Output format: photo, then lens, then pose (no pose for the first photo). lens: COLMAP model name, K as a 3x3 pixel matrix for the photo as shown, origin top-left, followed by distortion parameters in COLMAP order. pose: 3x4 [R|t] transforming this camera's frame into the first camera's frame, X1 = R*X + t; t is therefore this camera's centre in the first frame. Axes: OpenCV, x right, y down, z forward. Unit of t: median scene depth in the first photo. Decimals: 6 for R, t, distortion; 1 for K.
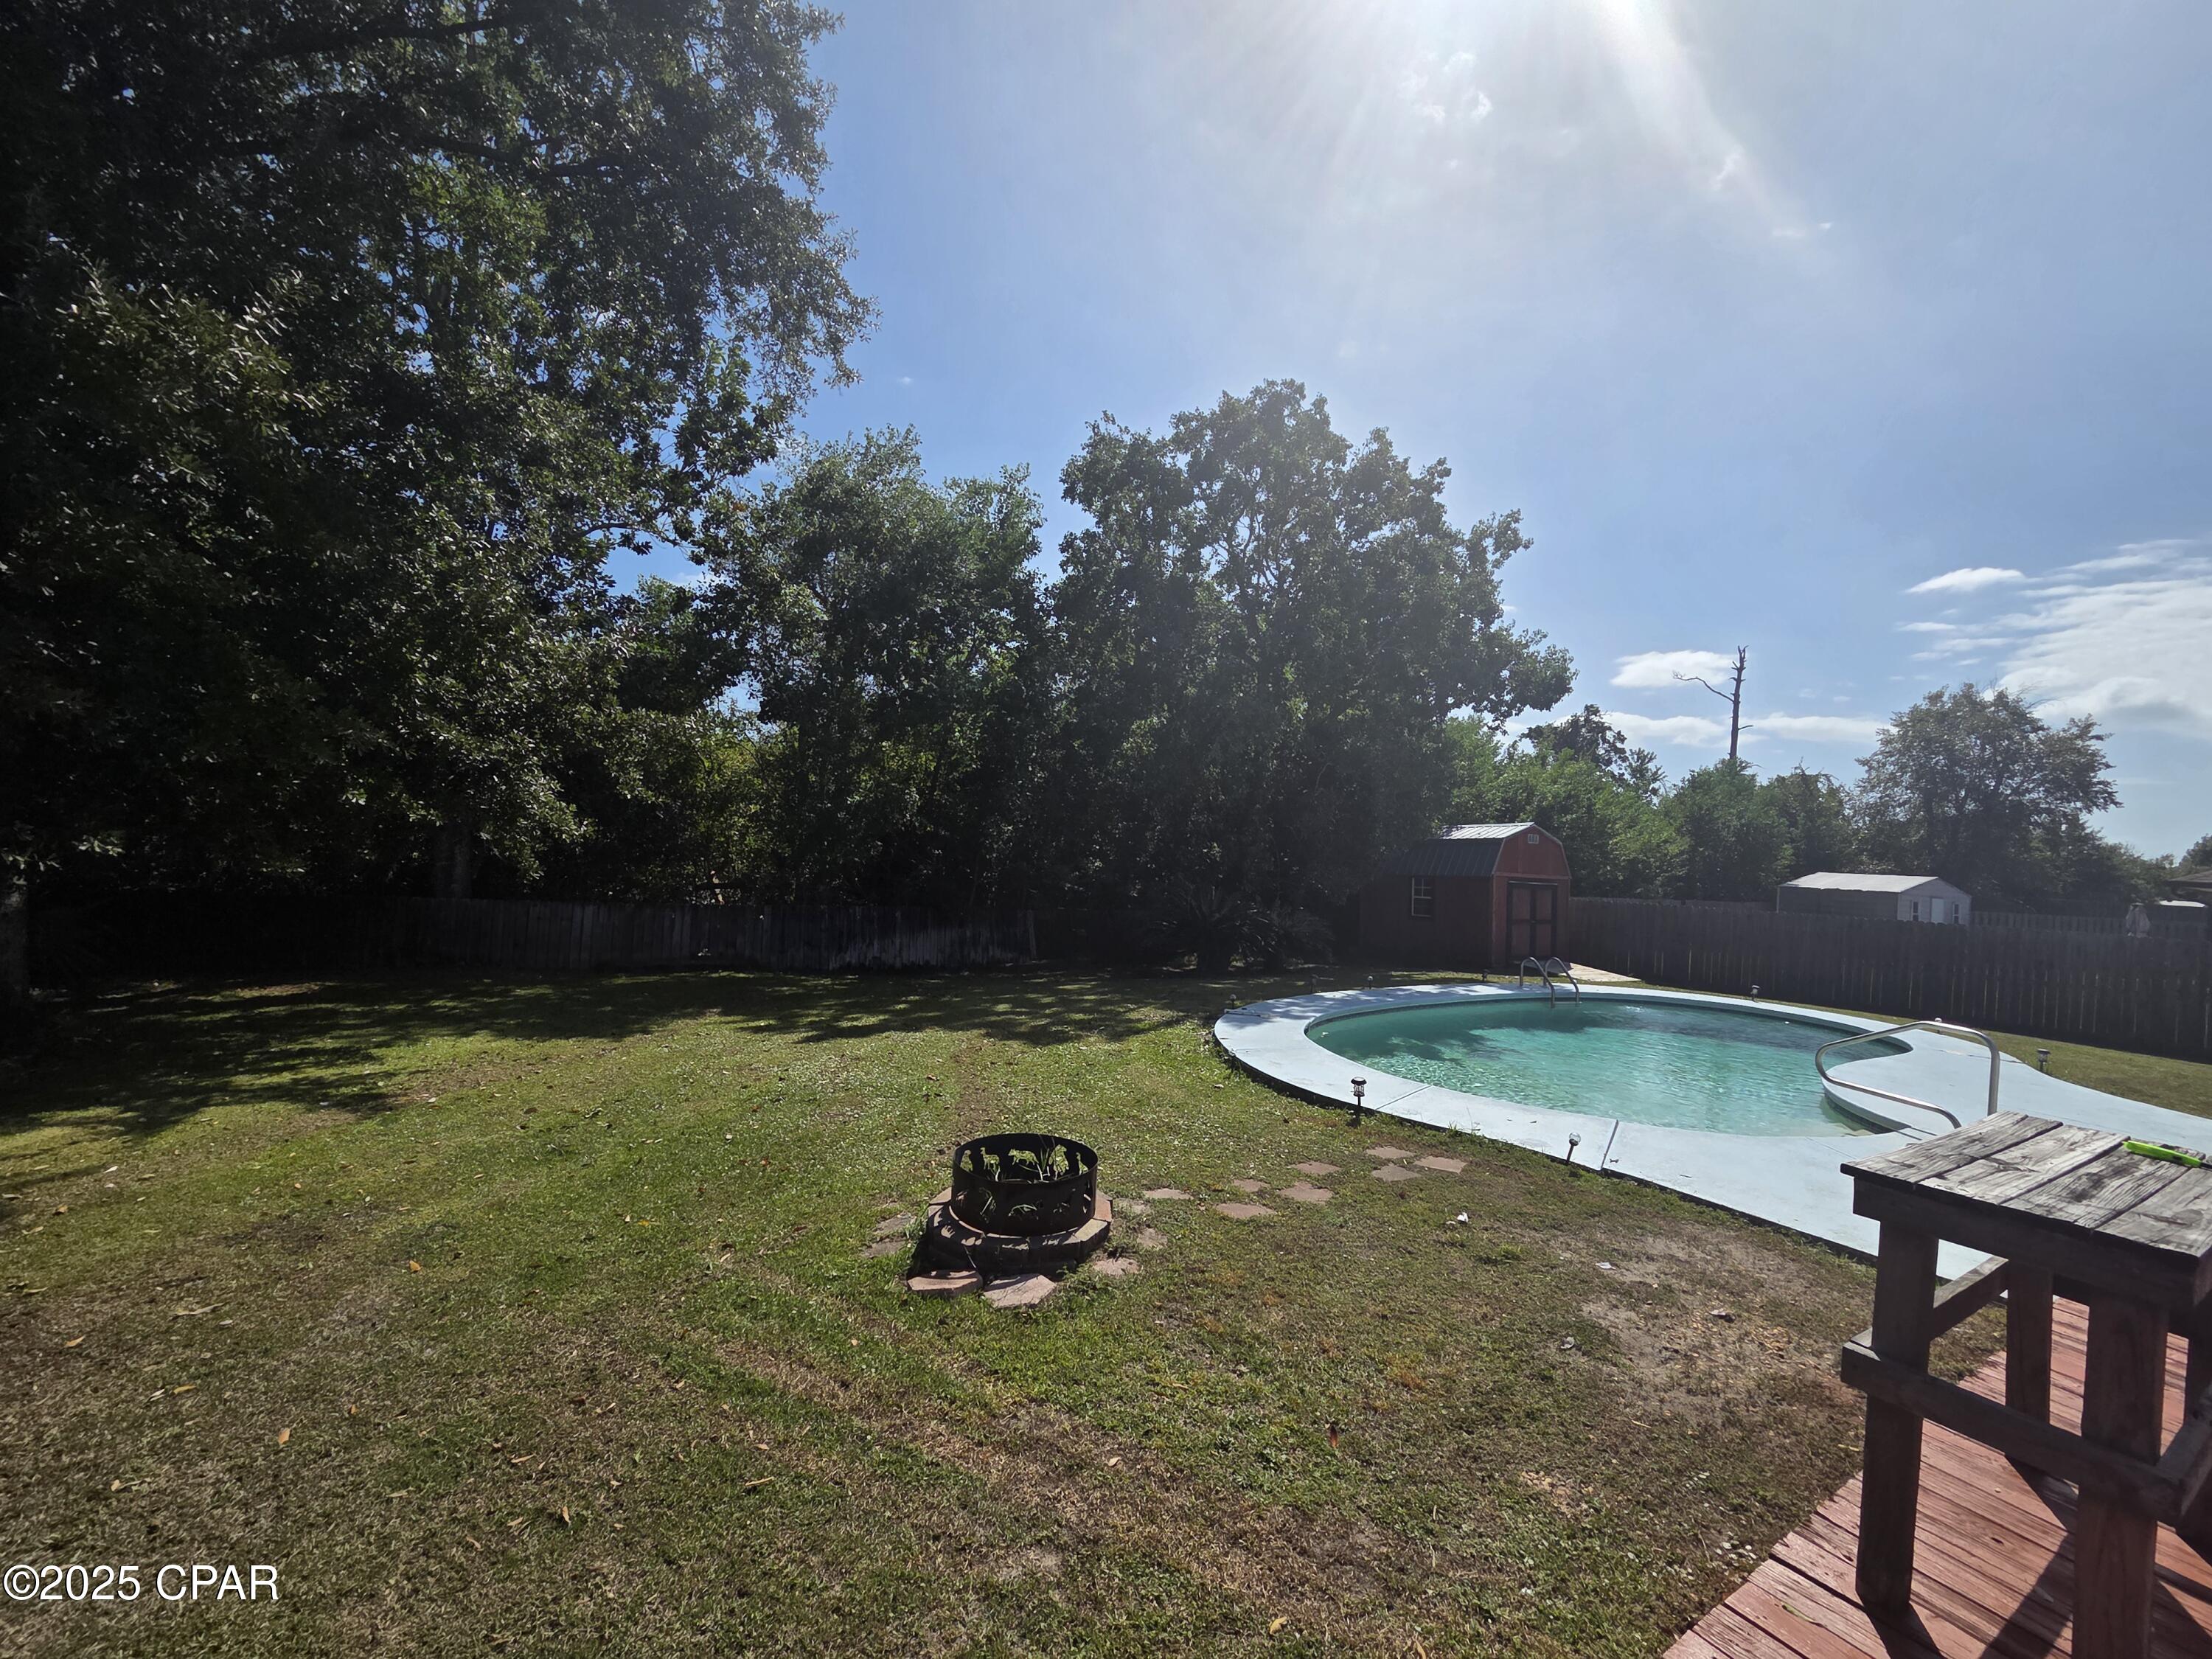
lens RADIAL K [[913.8, 0, 1111.7], [0, 913.8, 843.8], [0, 0, 1]] dist [0.009839, -0.003161]
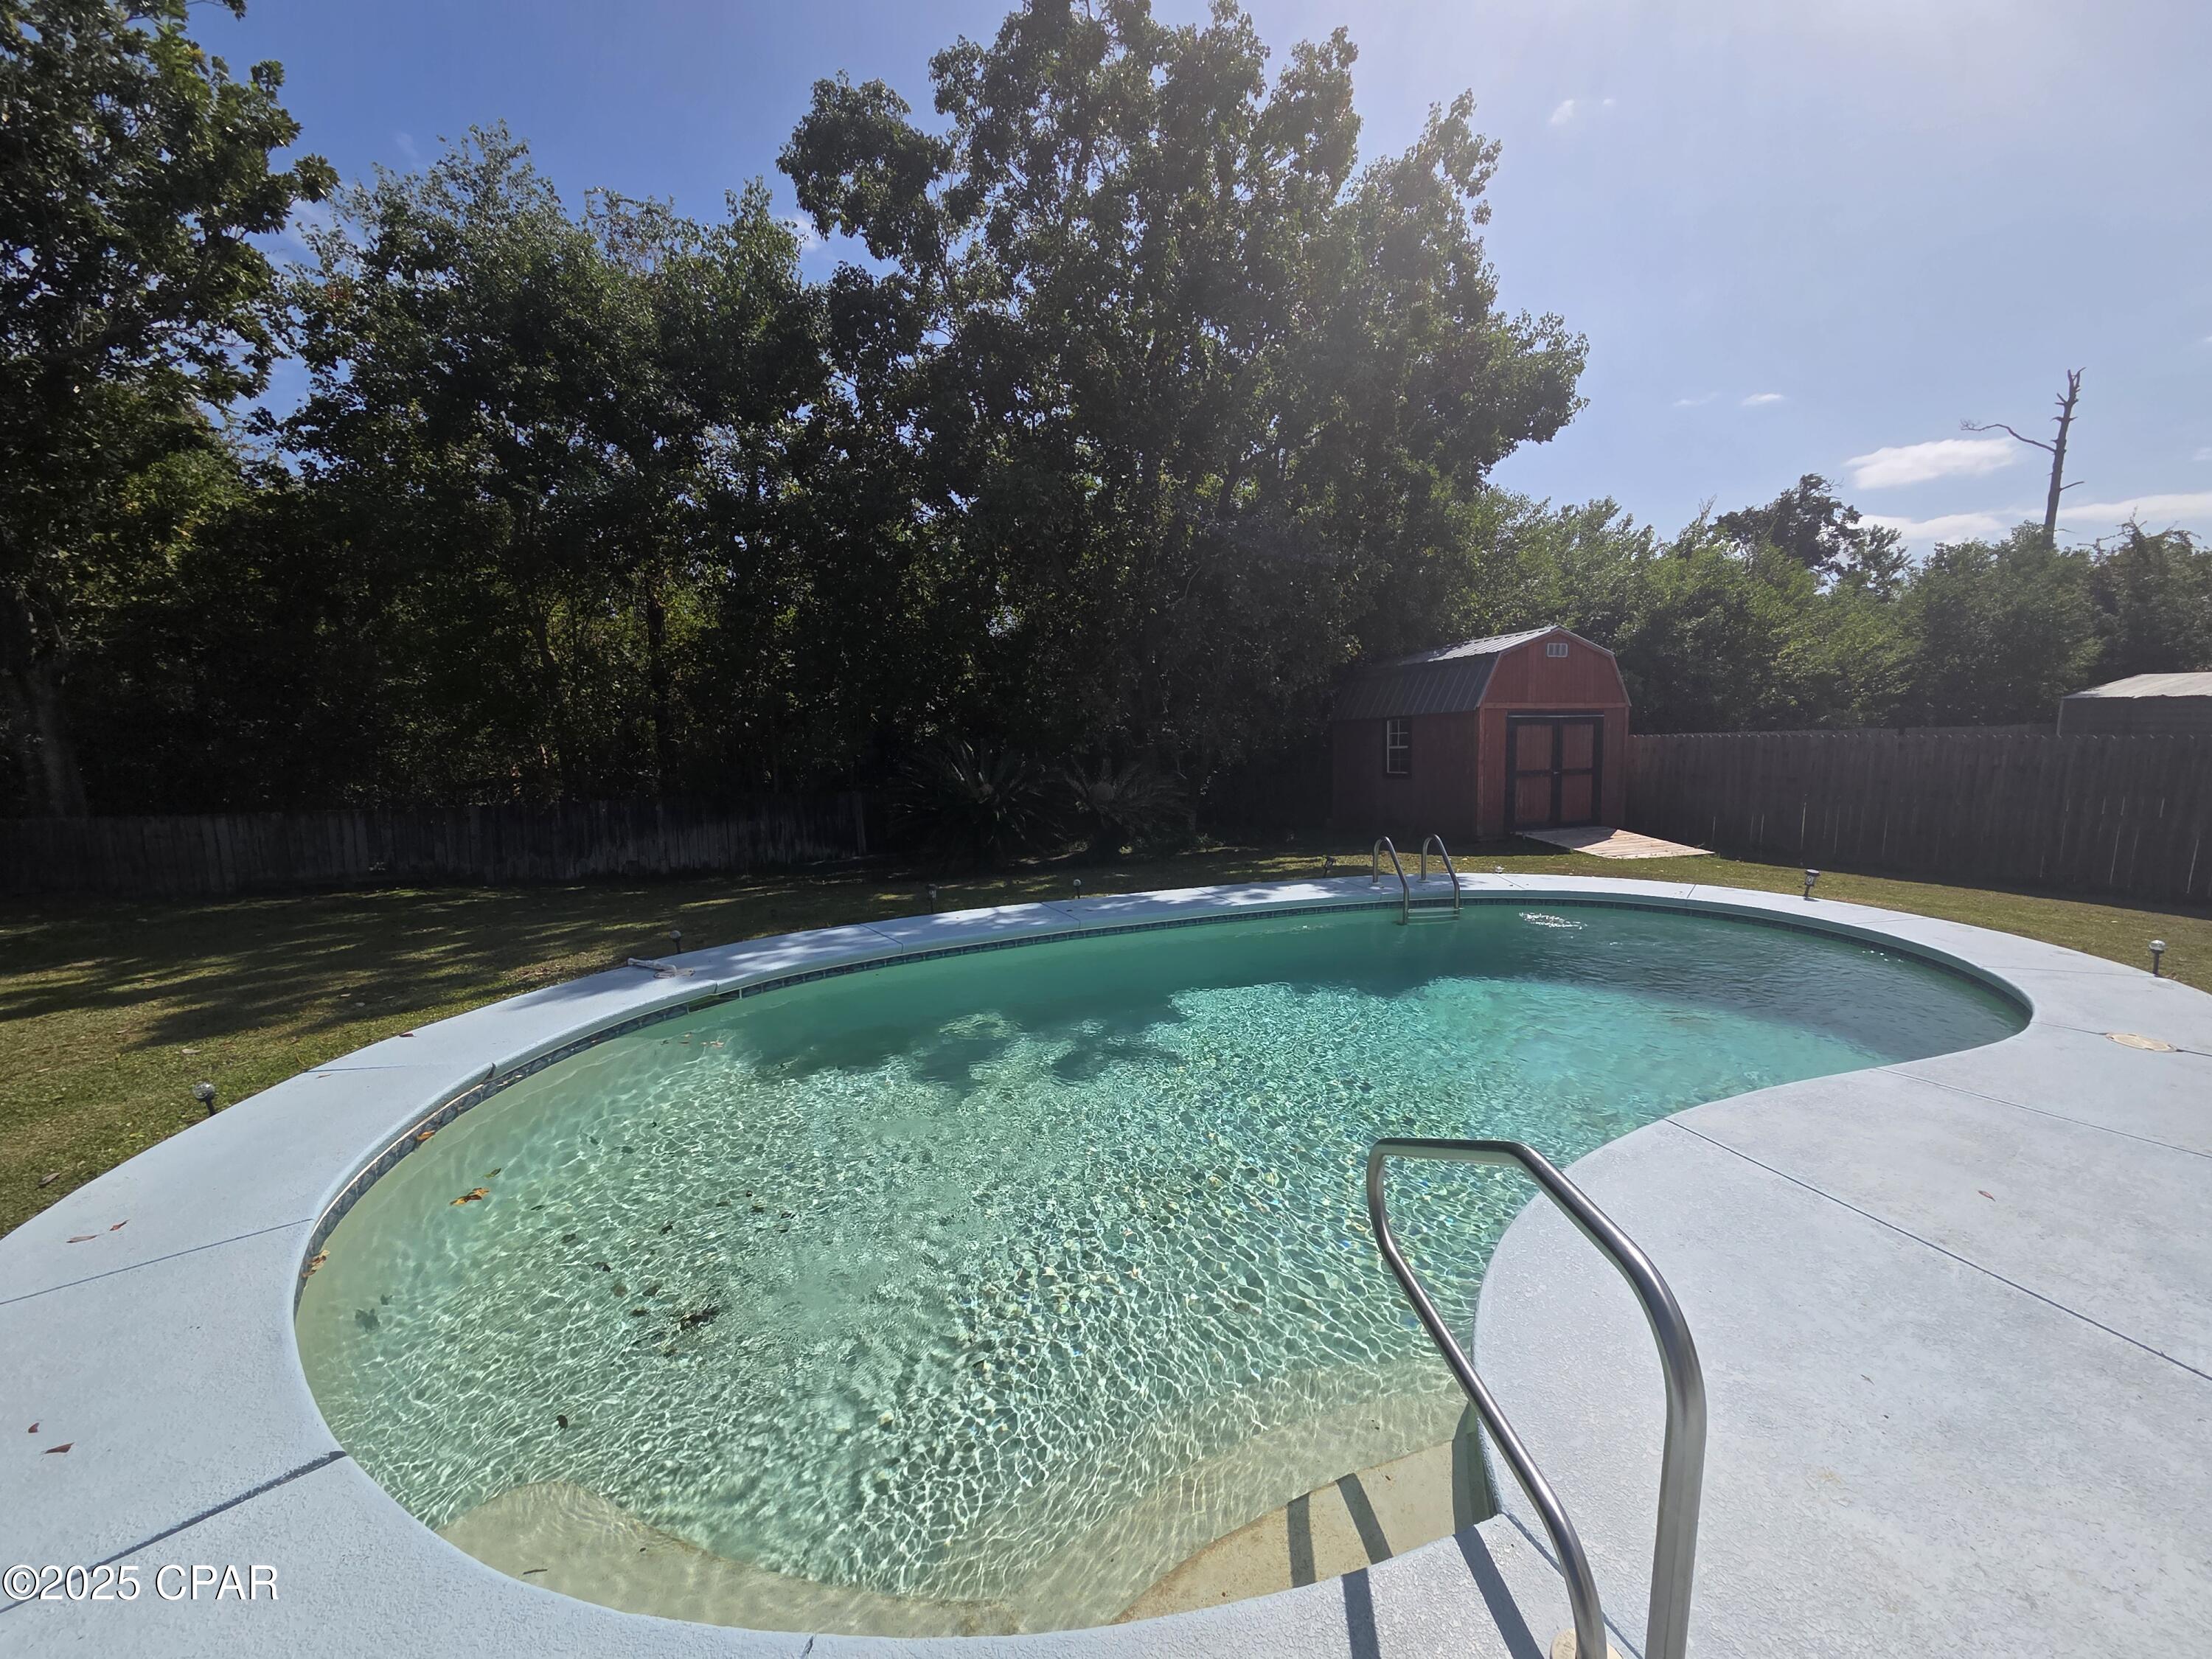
lens RADIAL K [[913.8, 0, 1116.4], [0, 913.8, 840.3], [0, 0, 1]] dist [0.009839, -0.003161]
pose [[0.974858, -0.038100, -0.219548, 0.301918], [0.067049, 0.989768, 0.125955, 0.028049], [0.212502, -0.137509, 0.967437, 0.272690]]
